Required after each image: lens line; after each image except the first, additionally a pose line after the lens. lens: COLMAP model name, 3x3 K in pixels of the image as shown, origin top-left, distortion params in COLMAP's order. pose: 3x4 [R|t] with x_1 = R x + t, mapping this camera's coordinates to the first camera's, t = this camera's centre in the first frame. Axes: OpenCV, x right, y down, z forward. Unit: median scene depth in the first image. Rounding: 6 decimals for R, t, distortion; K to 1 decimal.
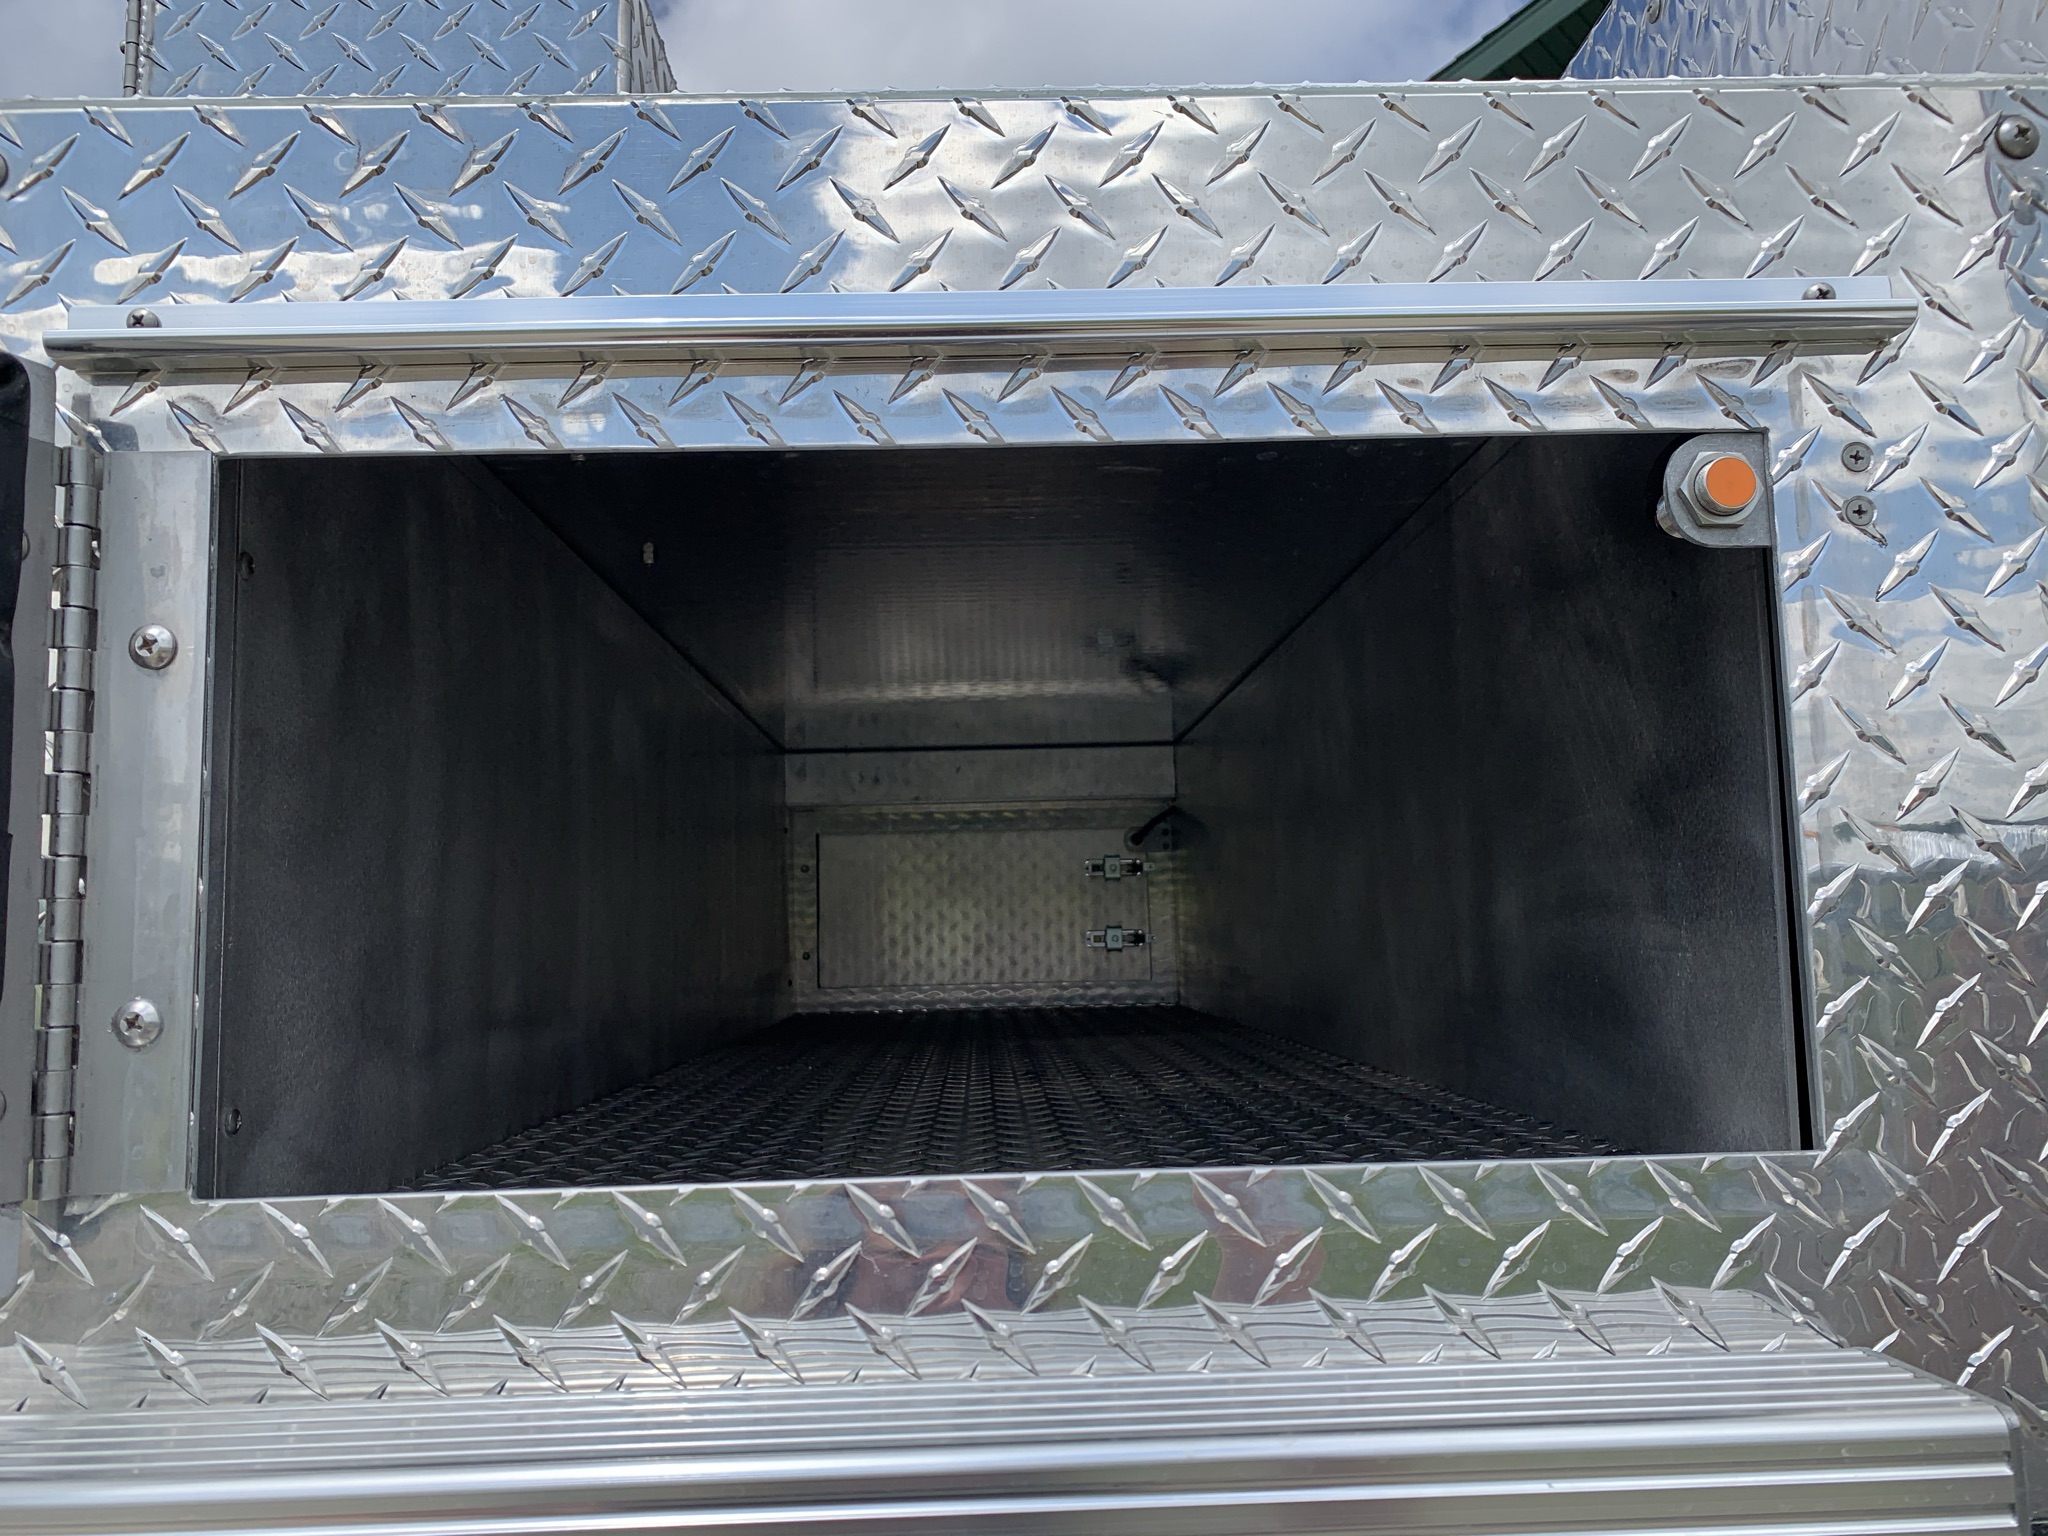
lens RADIAL K [[1561.5, 0, 1012.1], [0, 1561.5, 777.7], [0, 0, 1]] dist [0.017767, -0.020495]
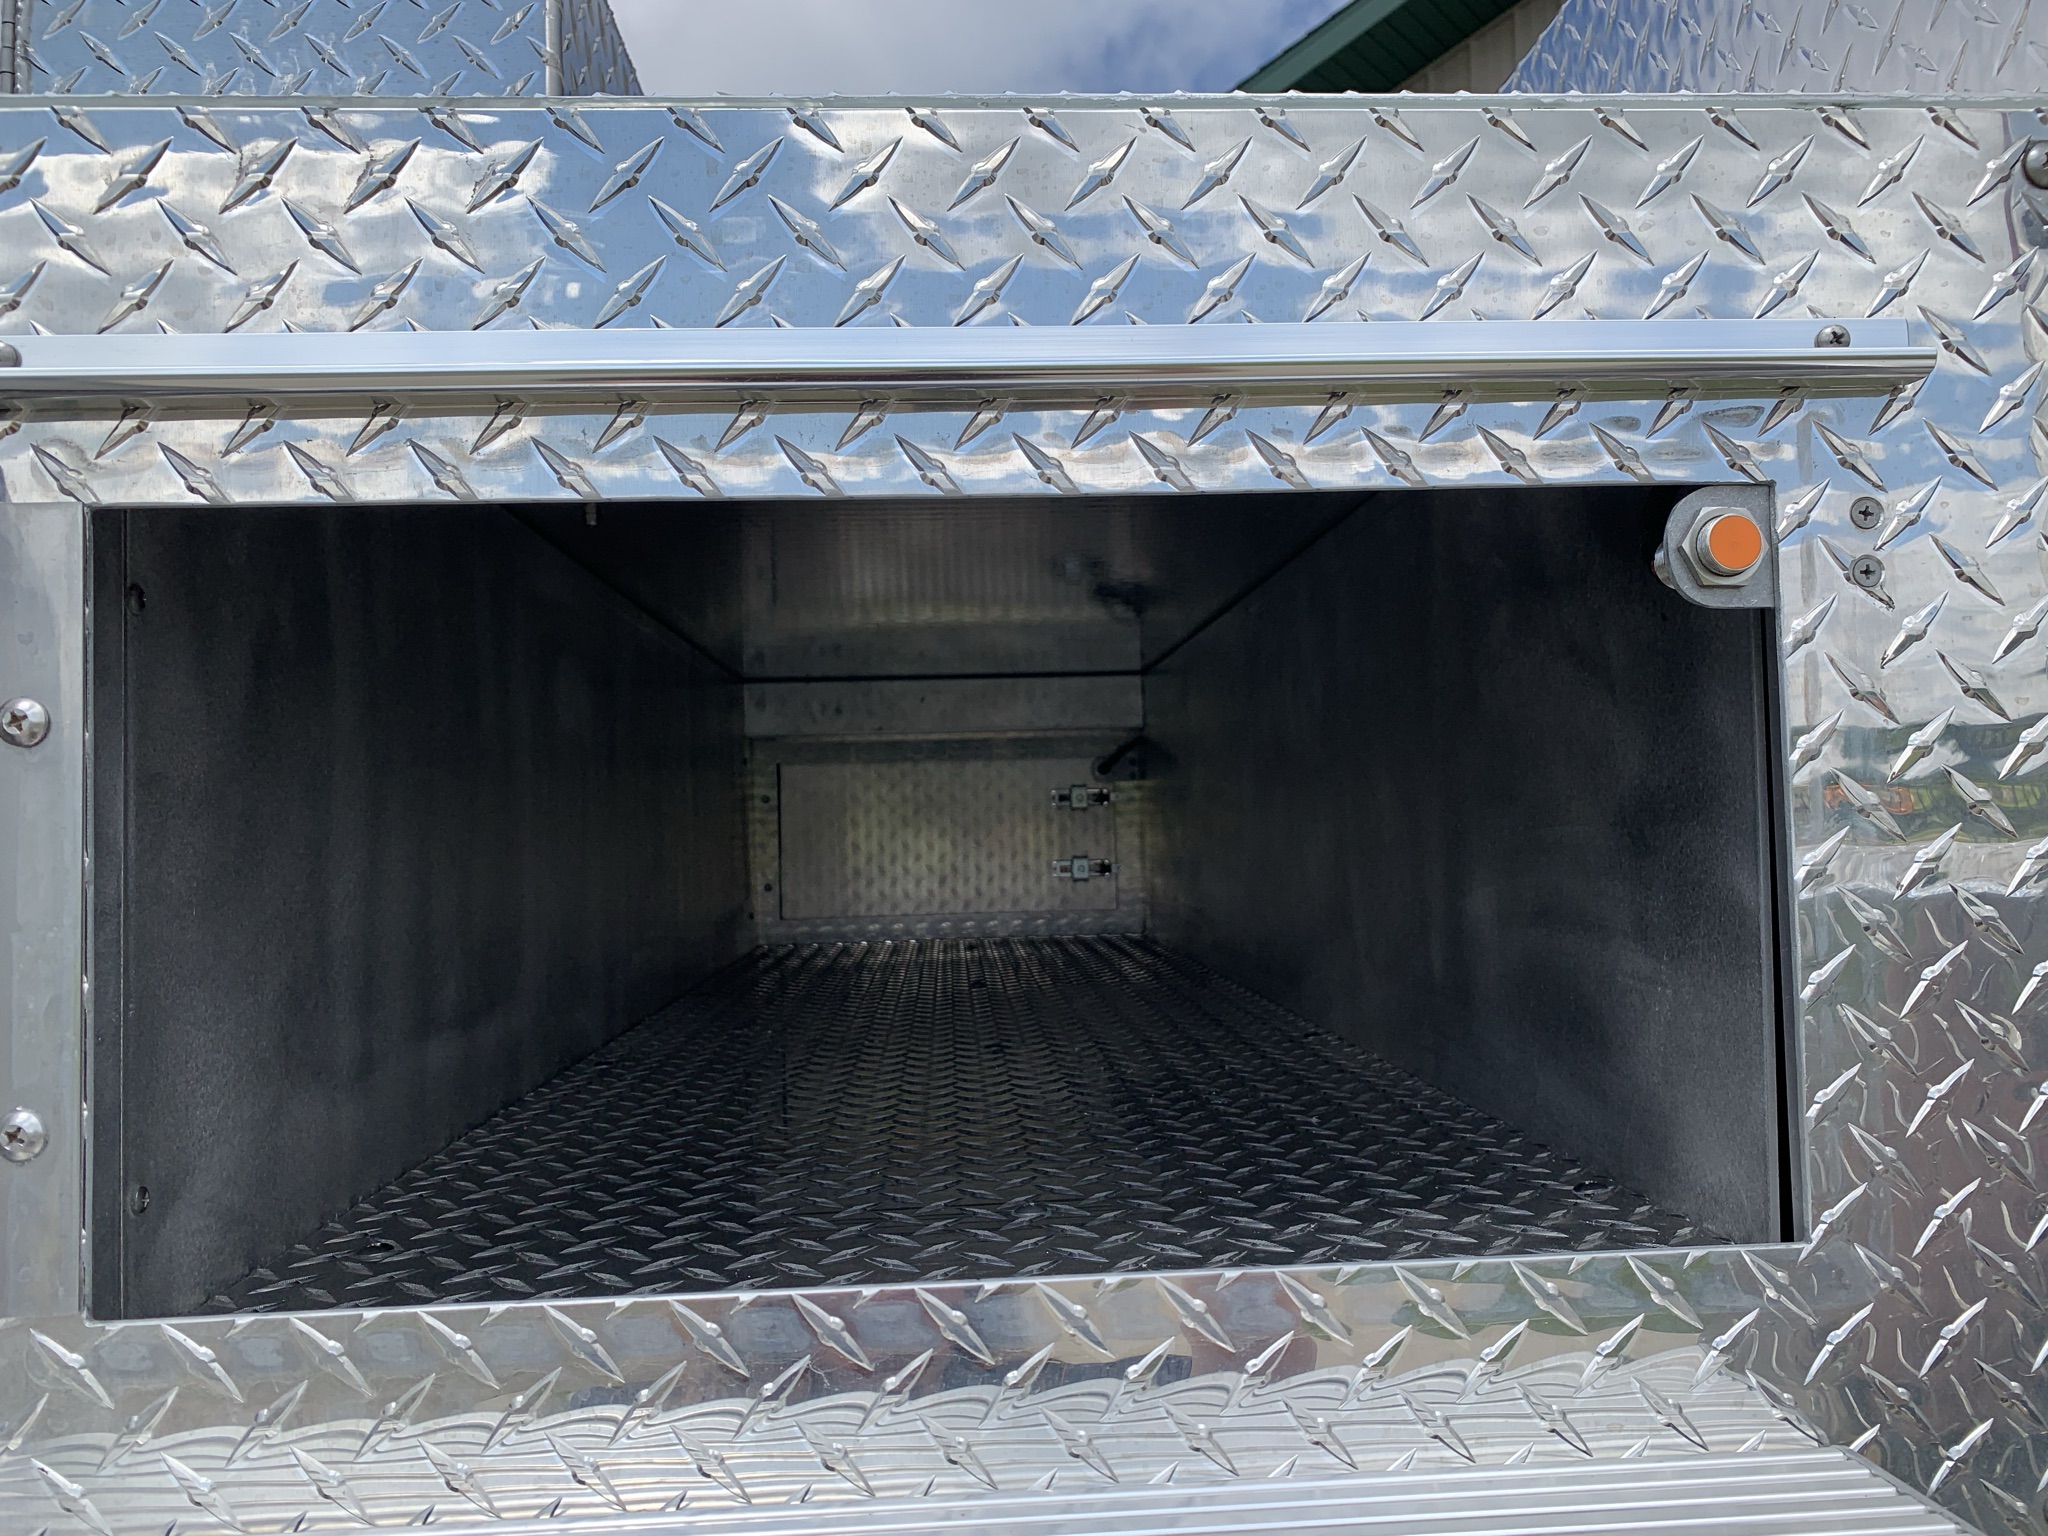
lens RADIAL K [[1561.5, 0, 1035.5], [0, 1561.5, 760.5], [0, 0, 1]] dist [0.017767, -0.020495]
pose [[0.999355, 0.000450, 0.035901, 0.005331], [-0.002724, 0.997990, 0.063317, -0.114621], [-0.035800, -0.063374, 0.997348, 0.067520]]
